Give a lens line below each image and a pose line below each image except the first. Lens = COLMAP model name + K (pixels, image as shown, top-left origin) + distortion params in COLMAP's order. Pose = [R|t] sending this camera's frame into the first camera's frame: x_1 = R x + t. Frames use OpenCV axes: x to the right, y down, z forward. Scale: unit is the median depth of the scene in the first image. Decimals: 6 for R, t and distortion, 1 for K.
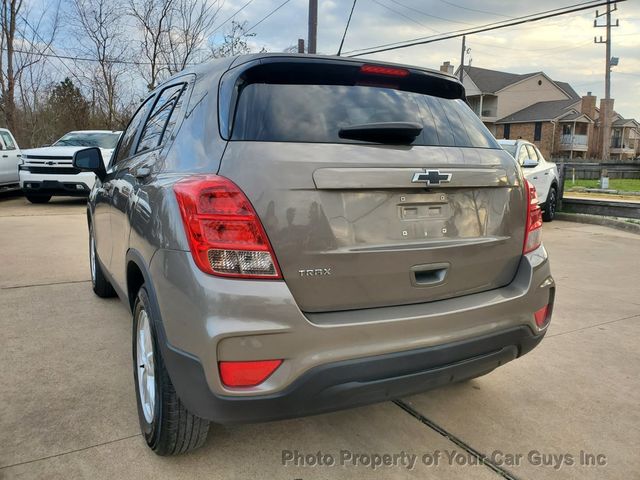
lens RADIAL K [[486.8, 0, 318.7], [0, 486.8, 238.0], [0, 0, 1]] dist [0.010769, 0.000271]
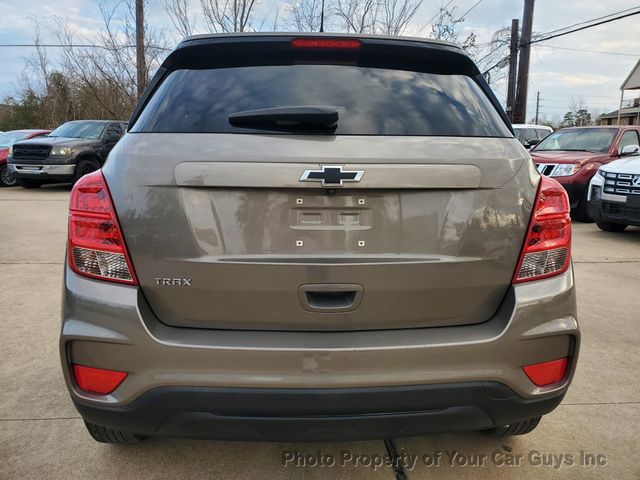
lens RADIAL K [[486.8, 0, 321.7], [0, 486.8, 237.5], [0, 0, 1]] dist [0.010769, 0.000271]
pose [[0.912121, 0.067416, -0.404339, 0.547234], [-0.061374, 0.997725, 0.027904, -0.045956], [0.405300, -0.000636, 0.914183, 0.278038]]
